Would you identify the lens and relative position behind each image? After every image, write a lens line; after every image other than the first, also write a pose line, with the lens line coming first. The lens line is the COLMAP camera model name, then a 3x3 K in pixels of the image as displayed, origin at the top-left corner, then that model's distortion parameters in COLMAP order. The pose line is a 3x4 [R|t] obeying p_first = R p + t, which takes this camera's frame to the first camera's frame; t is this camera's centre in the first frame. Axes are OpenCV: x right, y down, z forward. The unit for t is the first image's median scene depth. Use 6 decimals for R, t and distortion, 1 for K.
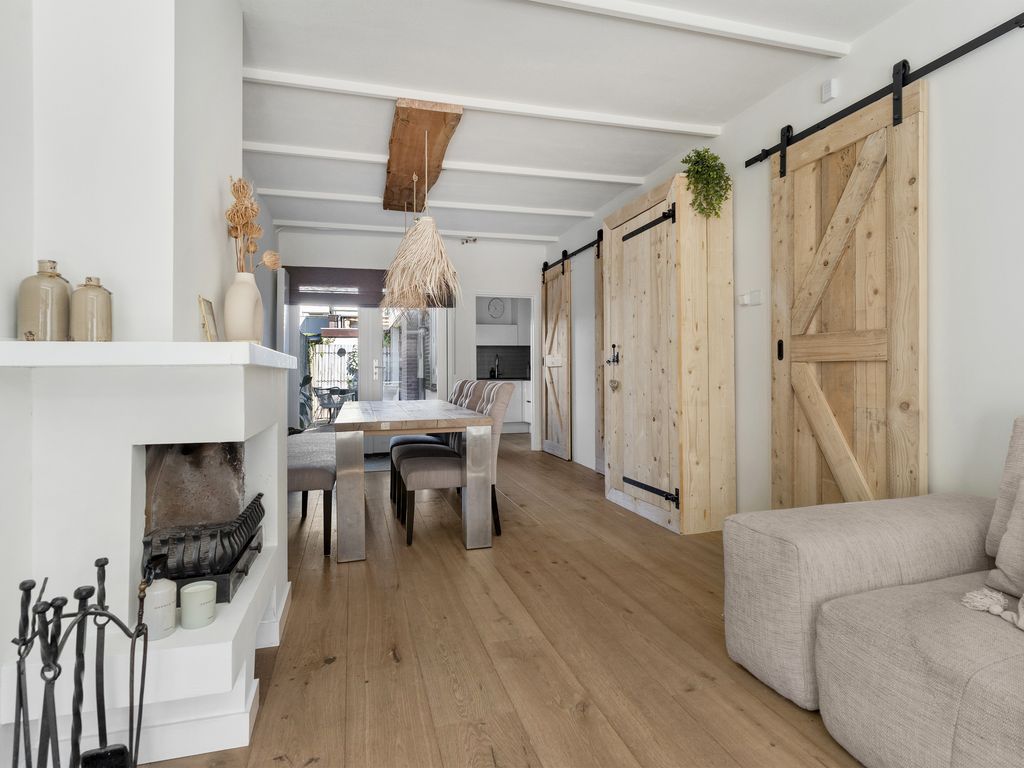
lens RADIAL K [[530.5, 0, 512.0], [0, 530.5, 384.0], [0, 0, 1]] dist [0.001545, 0.000296]
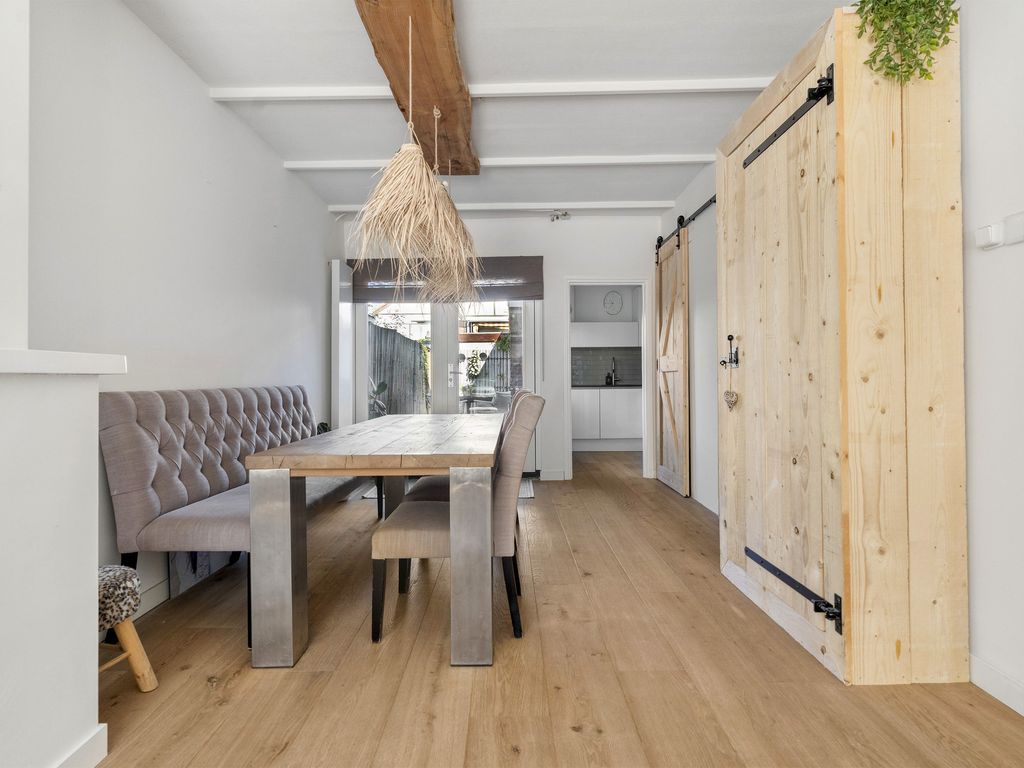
lens RADIAL K [[530.5, 0, 512.0], [0, 530.5, 384.0], [0, 0, 1]] dist [0.001545, 0.000296]
pose [[0.960733, 0.003106, -0.277457, 0.138112], [-0.006169, 0.999929, -0.010168, -0.009731], [0.277405, 0.011480, 0.960684, 0.377269]]
